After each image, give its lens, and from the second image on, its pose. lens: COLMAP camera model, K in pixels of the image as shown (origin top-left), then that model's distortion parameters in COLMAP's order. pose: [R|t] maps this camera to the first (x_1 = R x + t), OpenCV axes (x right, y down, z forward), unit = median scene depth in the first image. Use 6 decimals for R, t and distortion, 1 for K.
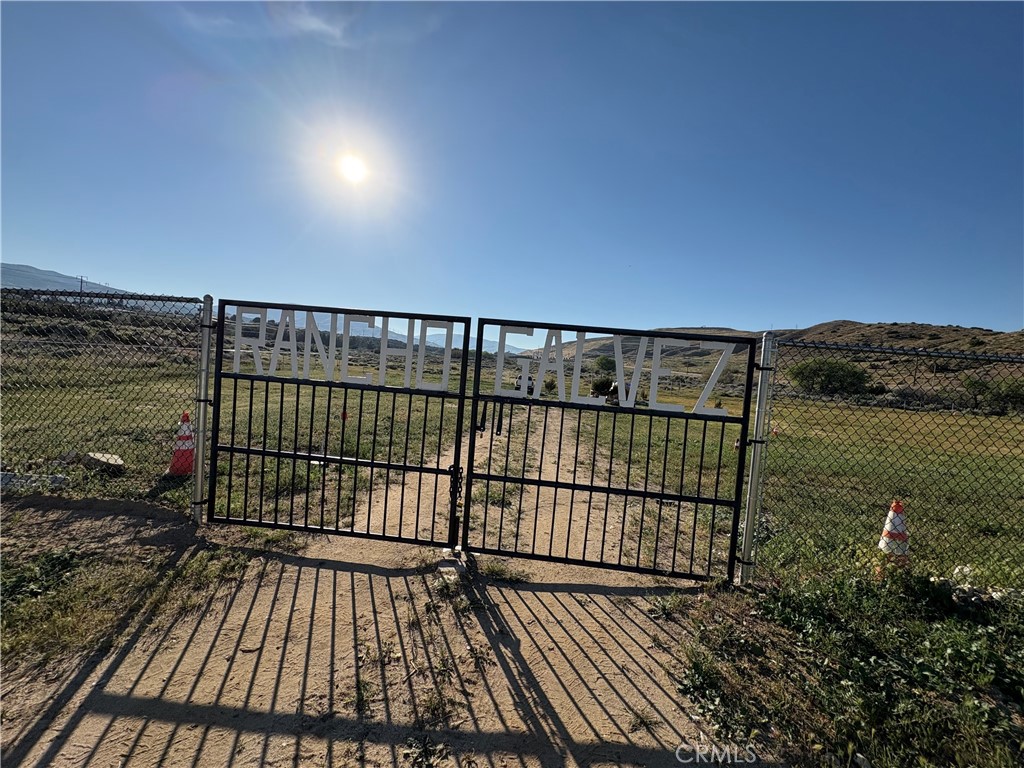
lens RADIAL K [[408.1, 0, 512.0], [0, 408.1, 384.0], [0, 0, 1]] dist [-0.000301, -0.000175]
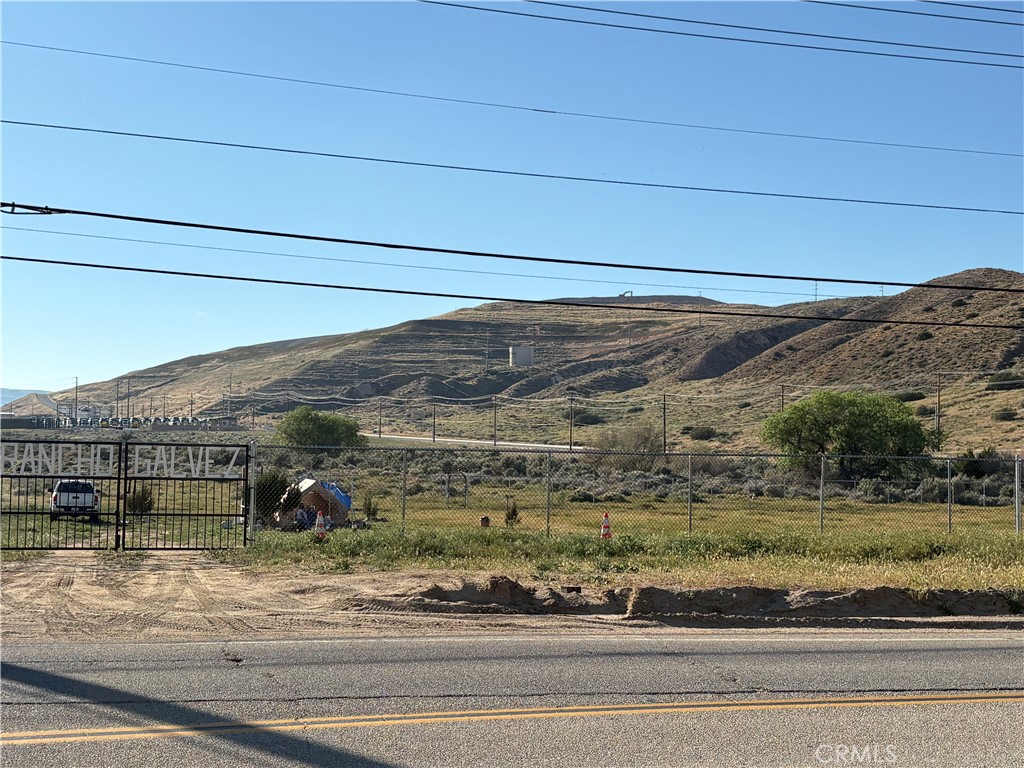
lens RADIAL K [[1484.9, 0, 512.0], [0, 1484.9, 384.0], [0, 0, 1]] dist [0.101926, 0.001252]
pose [[0.938587, -0.043682, 0.342266, -0.081933], [0.071823, 0.994960, -0.069975, 0.022610], [-0.337484, 0.090260, 0.936994, -0.685306]]
